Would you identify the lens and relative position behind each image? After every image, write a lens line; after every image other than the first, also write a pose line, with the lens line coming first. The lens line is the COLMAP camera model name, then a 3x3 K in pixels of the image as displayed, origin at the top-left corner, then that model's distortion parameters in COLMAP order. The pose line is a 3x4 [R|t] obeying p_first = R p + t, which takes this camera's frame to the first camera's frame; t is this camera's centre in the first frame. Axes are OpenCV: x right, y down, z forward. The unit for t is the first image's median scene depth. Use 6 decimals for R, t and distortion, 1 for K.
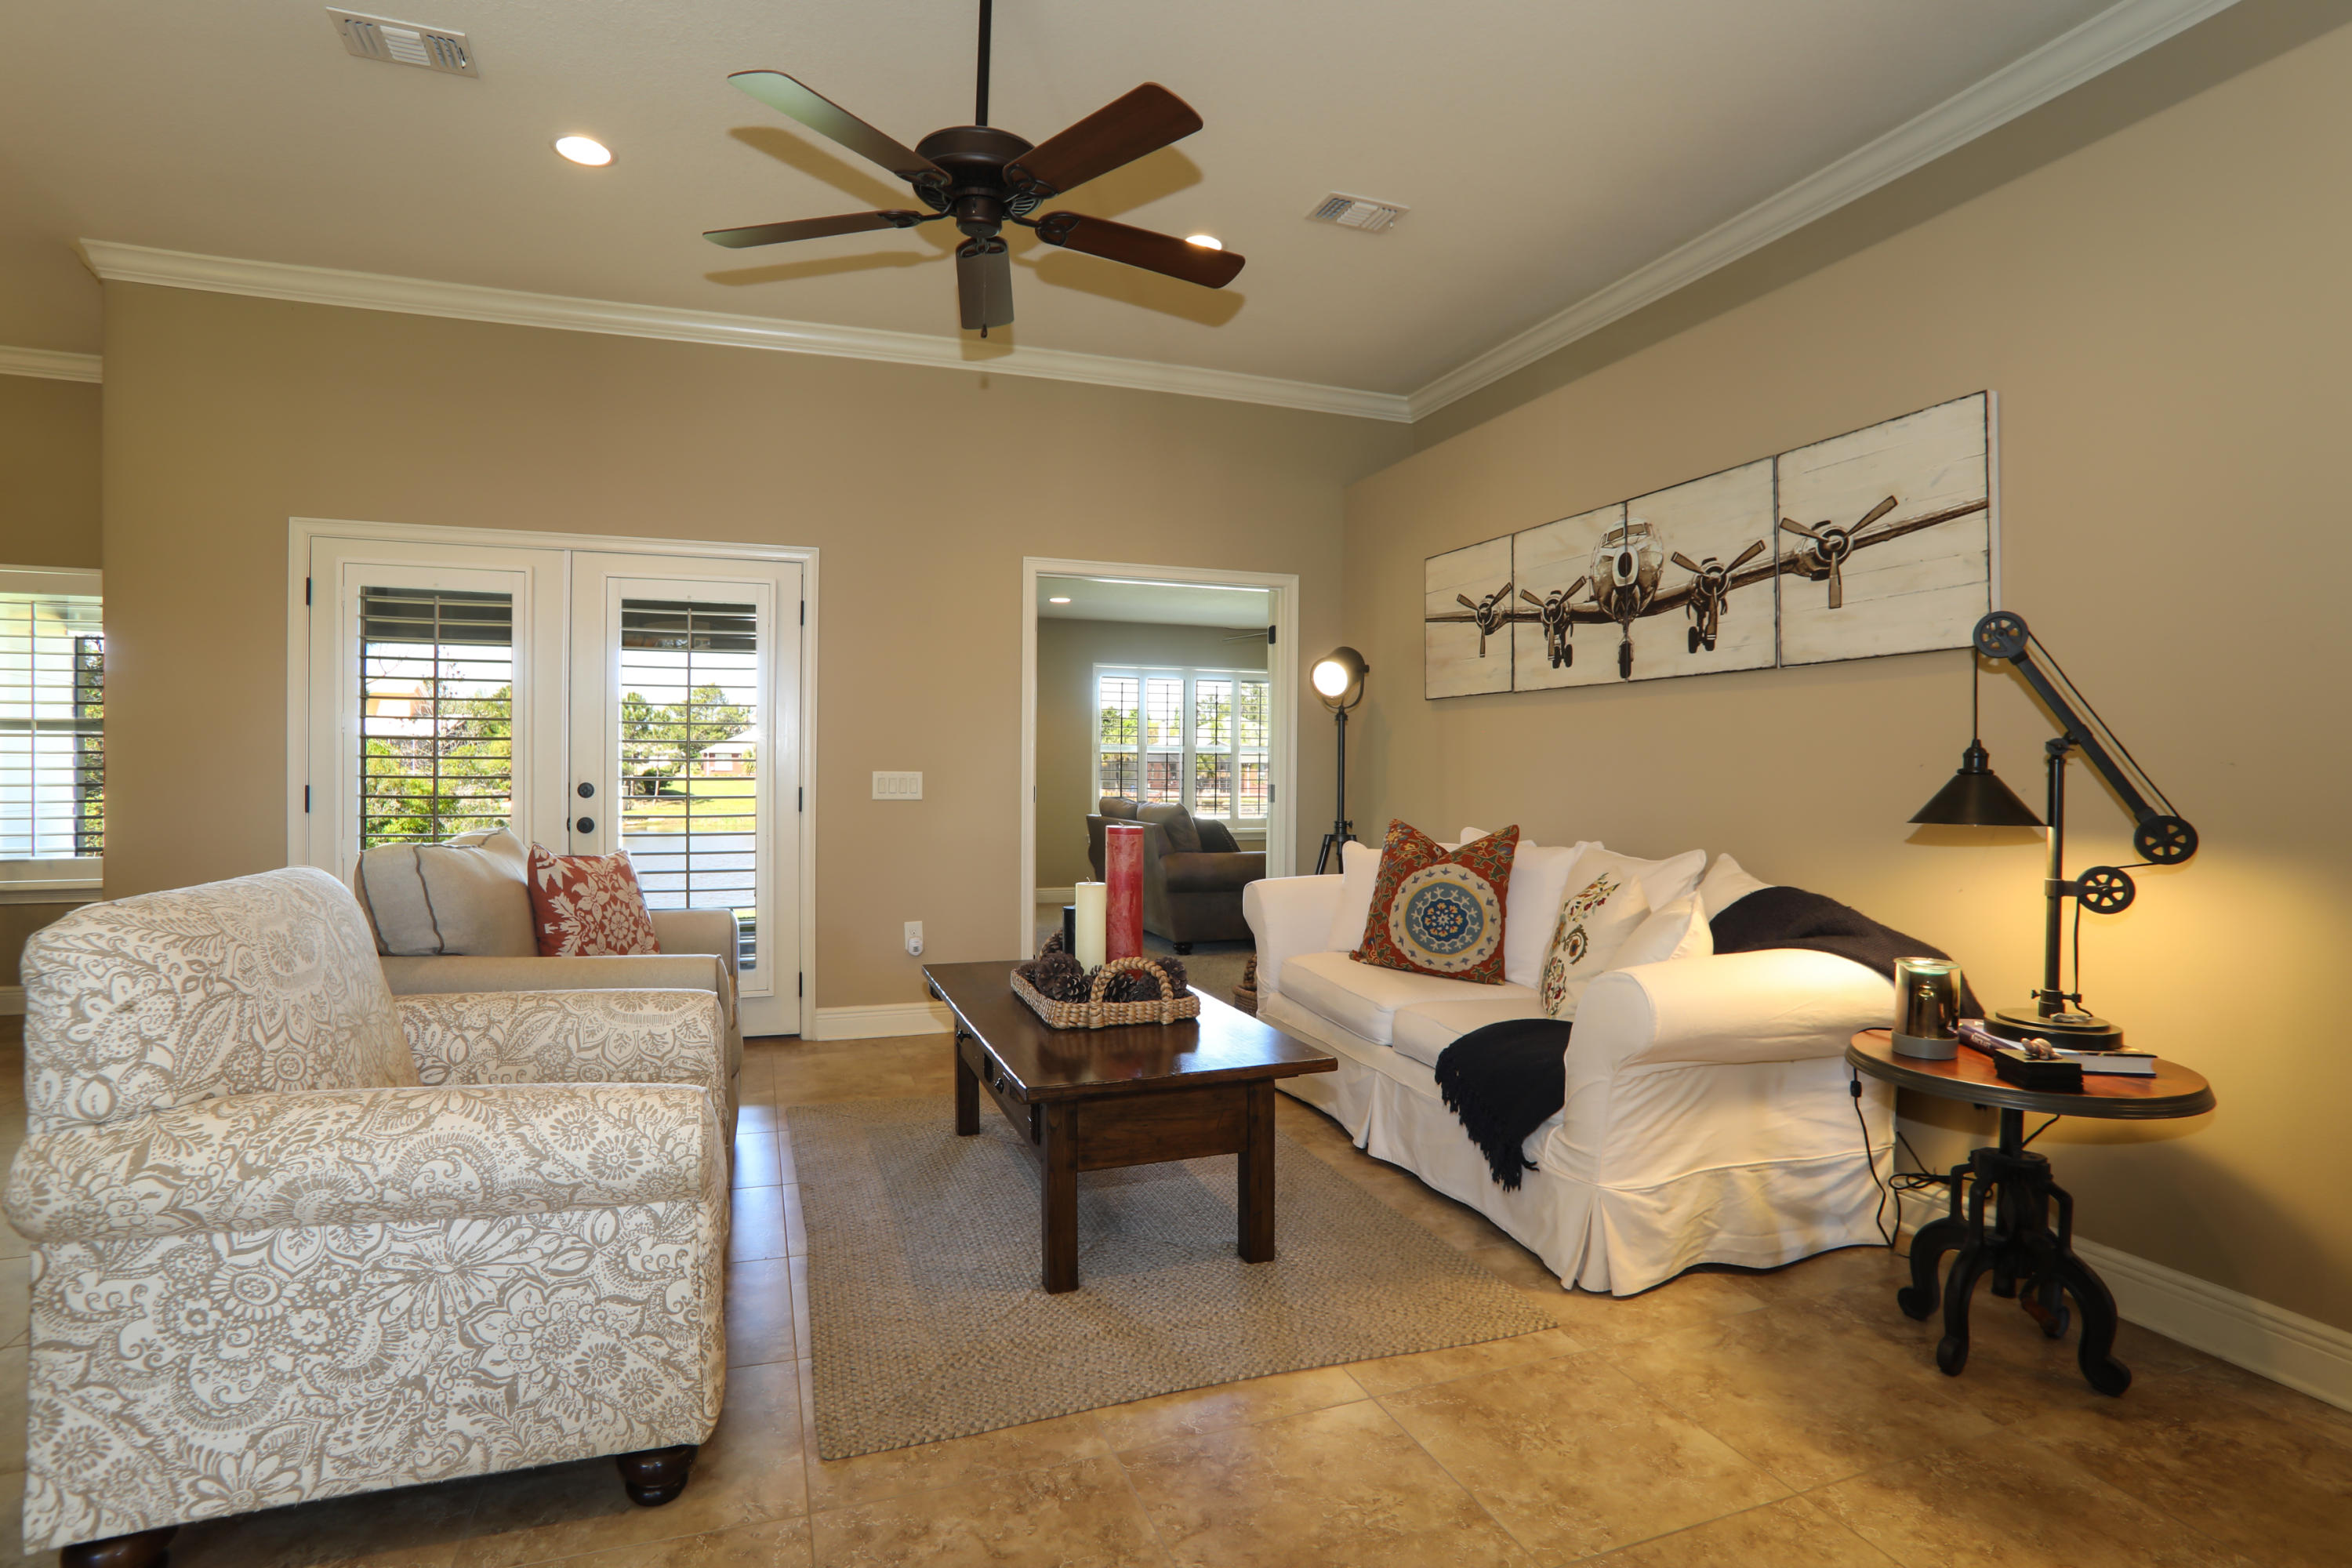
lens RADIAL K [[1144.1, 0, 1176.0], [0, 1144.1, 784.0], [0, 0, 1]] dist [-0.001180, 0.000054]
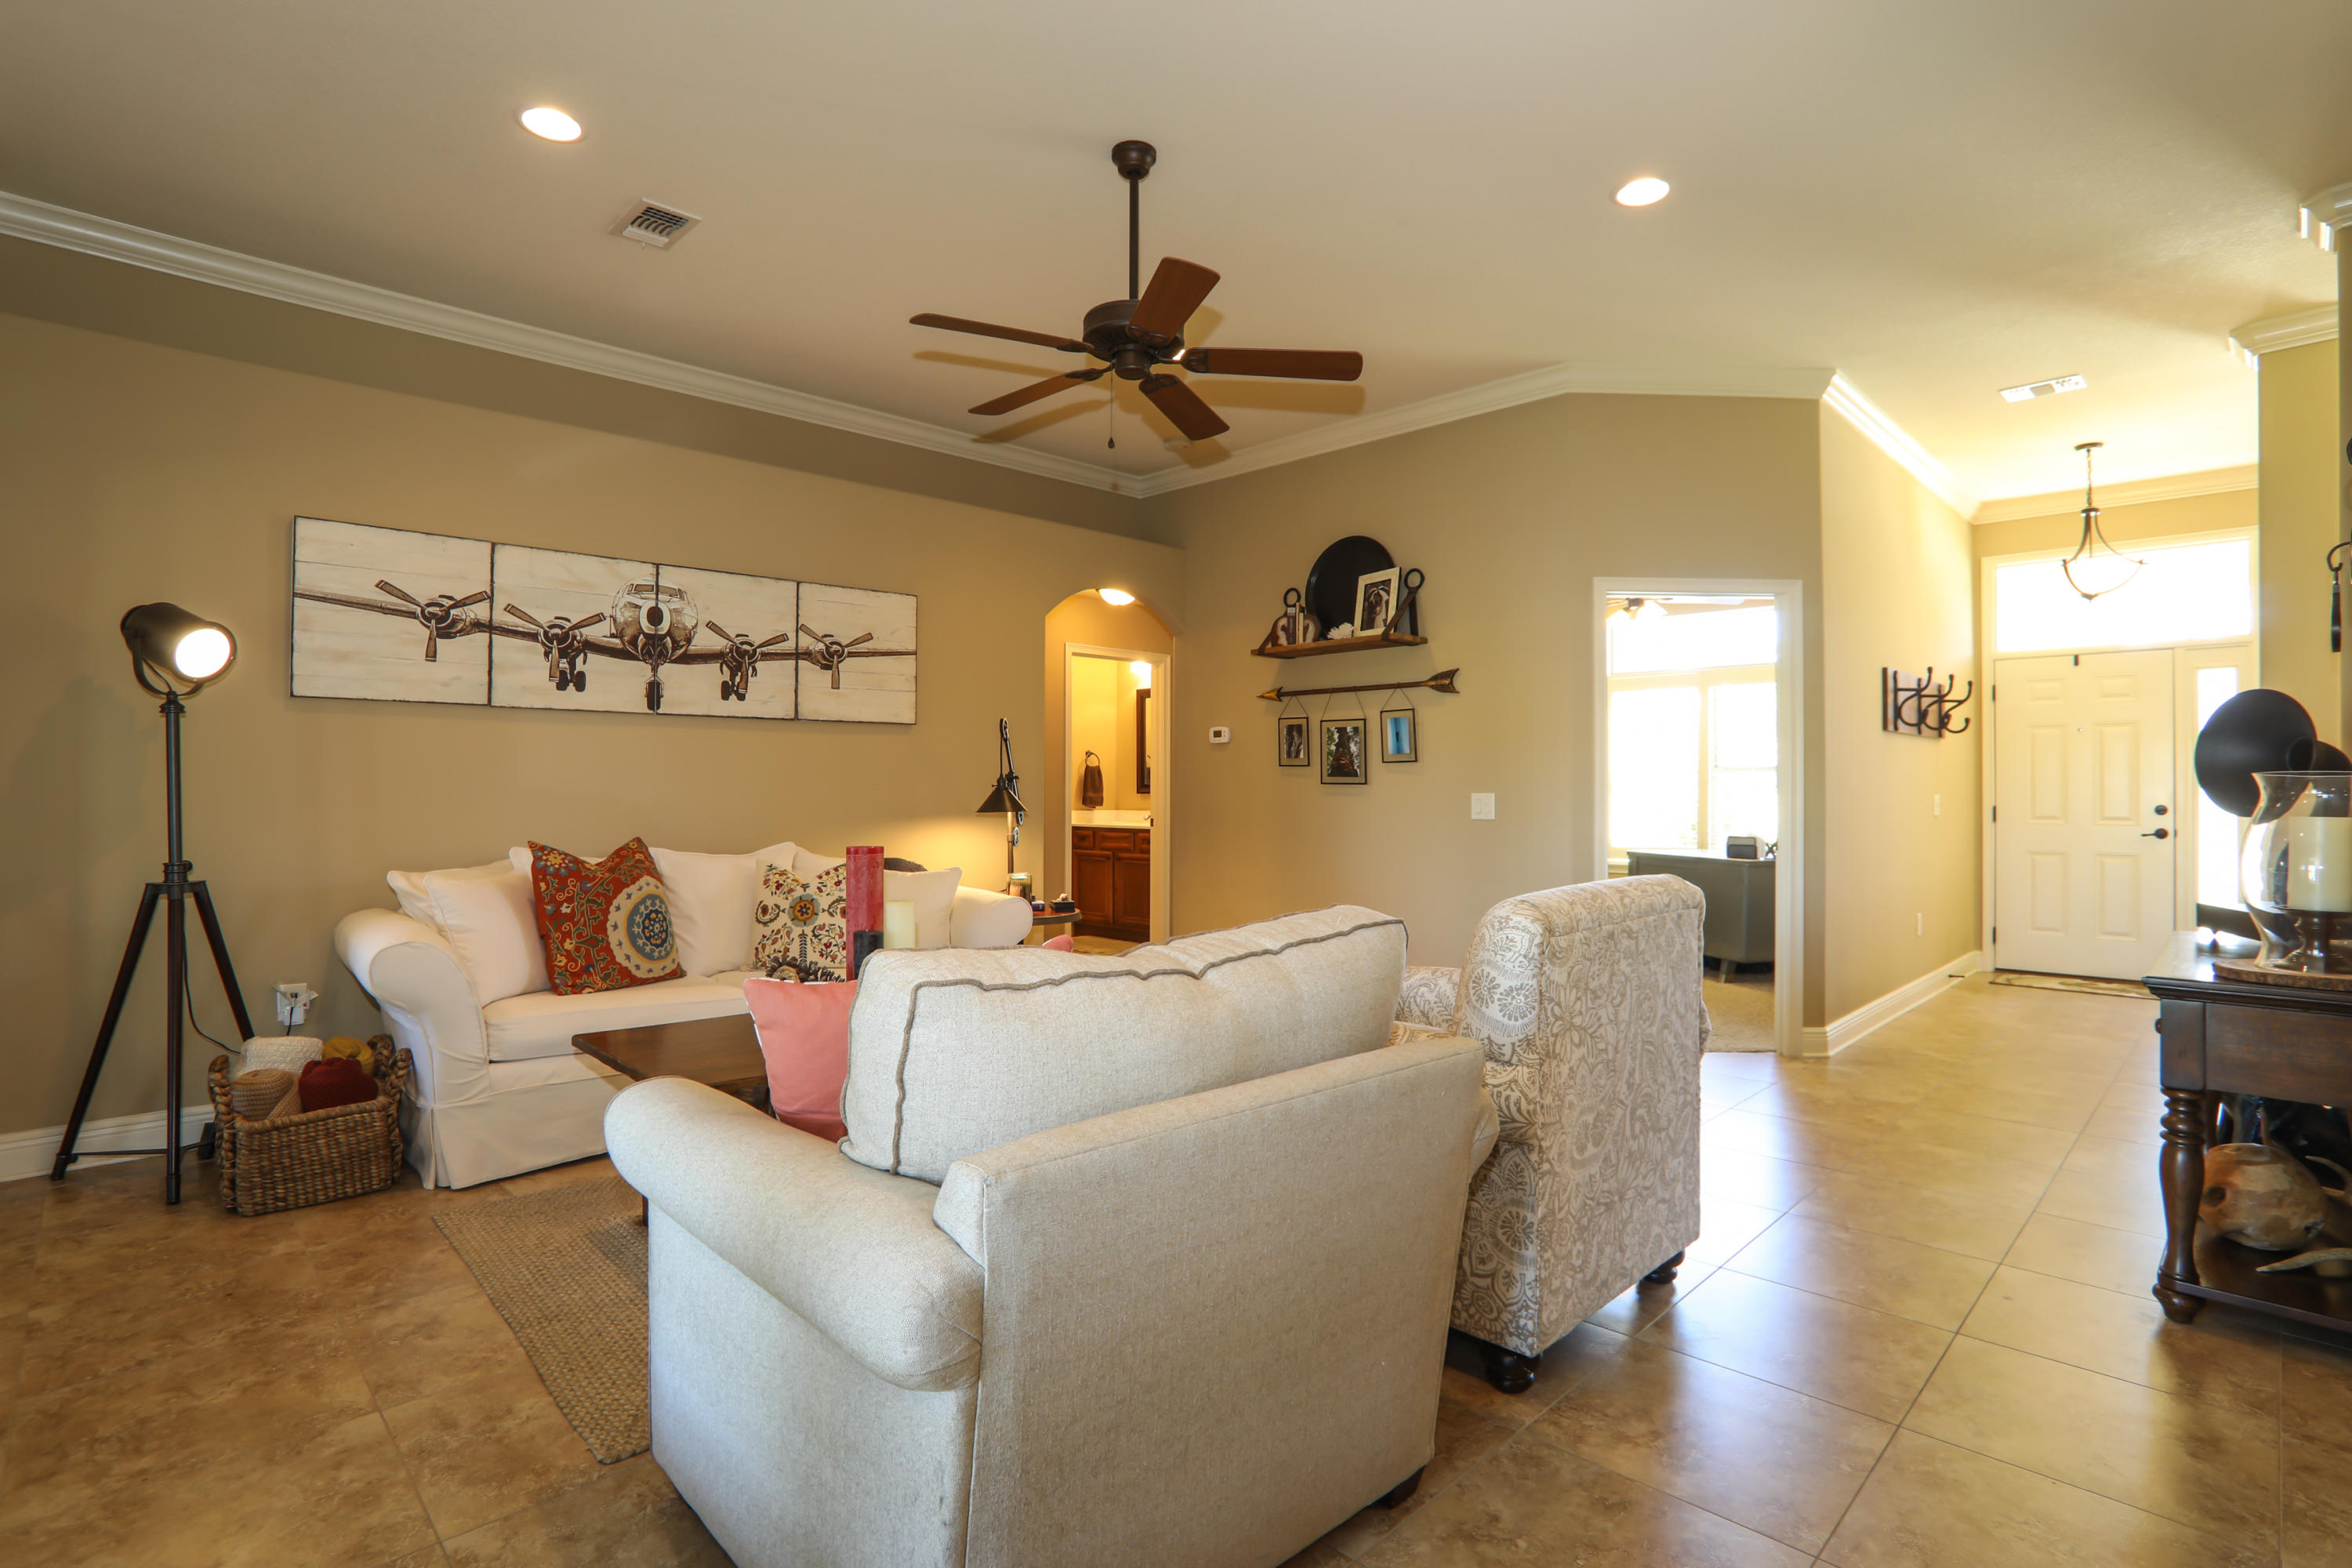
lens RADIAL K [[1144.1, 0, 1176.0], [0, 1144.1, 784.0], [0, 0, 1]] dist [-0.001180, 0.000054]
pose [[-0.355748, -0.000203, 0.934582, -0.916182], [0.008111, 0.999962, 0.003305, -0.015019], [-0.934547, 0.008756, -0.355733, 0.908584]]
